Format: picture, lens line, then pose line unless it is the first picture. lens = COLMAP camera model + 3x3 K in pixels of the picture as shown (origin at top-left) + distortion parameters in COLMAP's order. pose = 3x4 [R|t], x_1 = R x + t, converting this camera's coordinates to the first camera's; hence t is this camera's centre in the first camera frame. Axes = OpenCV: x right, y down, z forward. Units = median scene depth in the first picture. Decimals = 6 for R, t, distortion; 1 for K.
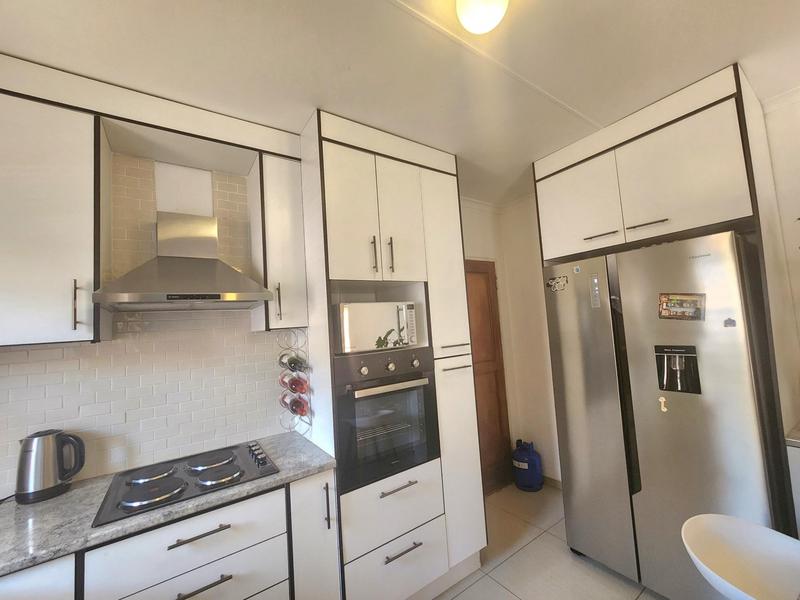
lens RADIAL K [[333.1, 0, 403.3], [0, 333.1, 299.9], [0, 0, 1]] dist [-0.003731, 0.001875]
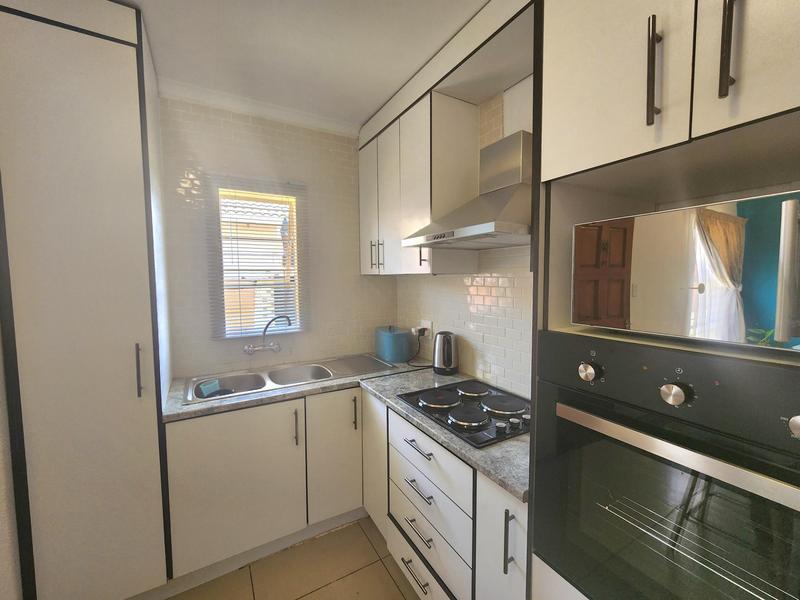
lens RADIAL K [[333.1, 0, 402.3], [0, 333.1, 299.4], [0, 0, 1]] dist [-0.003731, 0.001875]
pose [[-0.085895, 0.133270, -0.987351, 0.330942], [0.087392, 0.988201, 0.125782, 0.034597], [0.992464, -0.075483, -0.096528, 0.778023]]
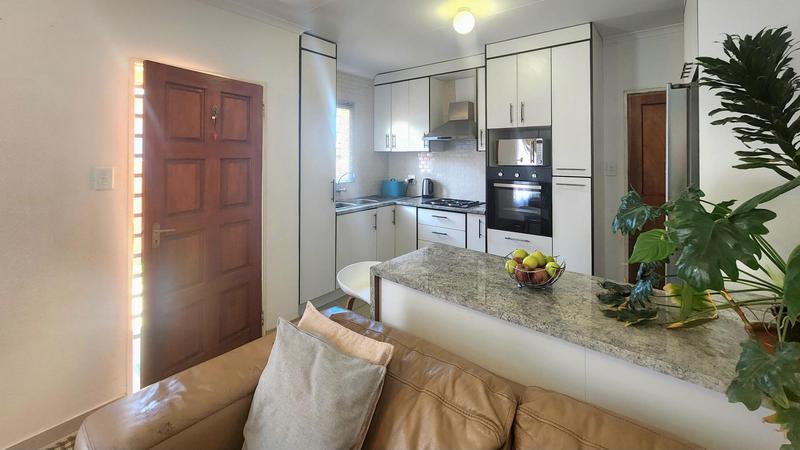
lens RADIAL K [[331.7, 0, 405.2], [0, 331.7, 152.2], [0, 0, 1]] dist [0.004597, -0.000127]
pose [[0.300337, 0.059734, -0.951961, 1.545499], [0.051253, 0.995585, 0.078641, -0.101541], [0.952455, -0.072410, 0.295949, -0.116347]]
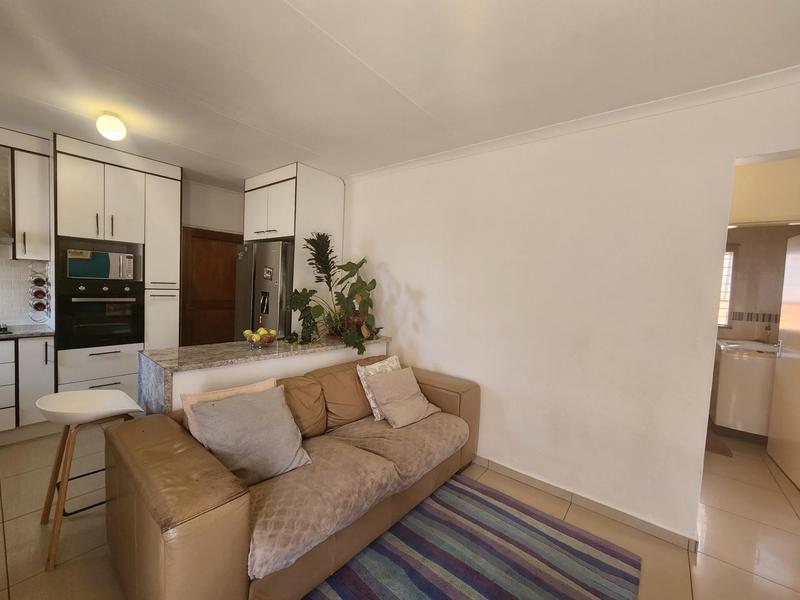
lens RADIAL K [[333.1, 0, 404.1], [0, 333.1, 300.0], [0, 0, 1]] dist [-0.003731, 0.001875]
pose [[0.949414, 0.093951, 0.299642, 0.993060], [-0.127862, 0.987173, 0.095606, -0.120606], [-0.286816, -0.129082, 0.949249, -1.212020]]
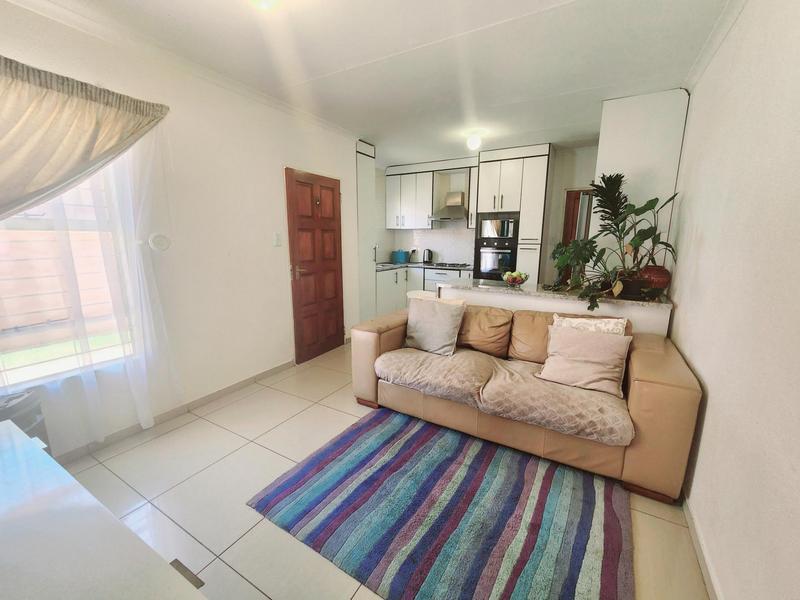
lens RADIAL K [[333.1, 0, 401.4], [0, 333.1, 302.1], [0, 0, 1]] dist [-0.003731, 0.001875]
pose [[0.421123, 0.240290, -0.874595, 2.283544], [0.032593, 0.959636, 0.279349, -0.144206], [0.906418, -0.146146, 0.396293, -0.949644]]
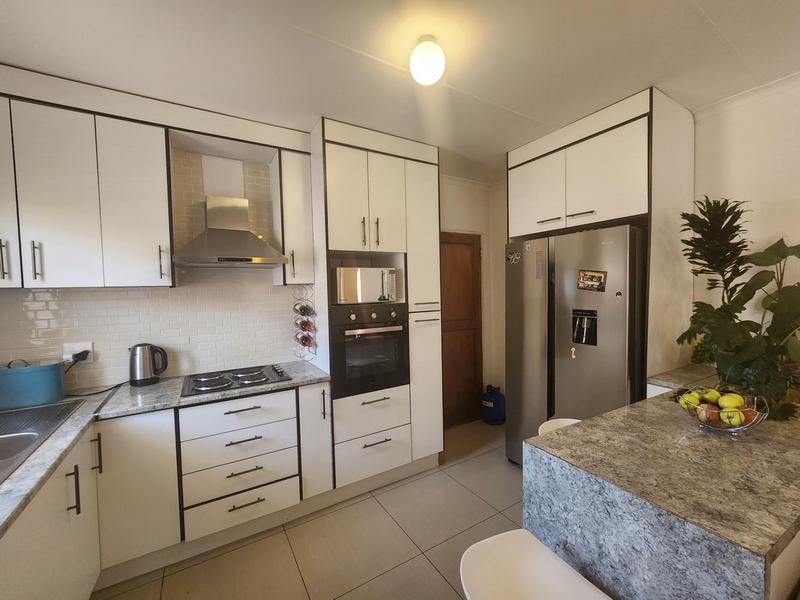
lens RADIAL K [[333.1, 0, 402.1], [0, 333.1, 299.3], [0, 0, 1]] dist [-0.003731, 0.001875]
pose [[0.997227, 0.046382, -0.058193, 0.160878], [-0.039577, 0.992798, 0.113077, -0.024807], [0.063019, -0.110460, 0.991881, -0.345527]]
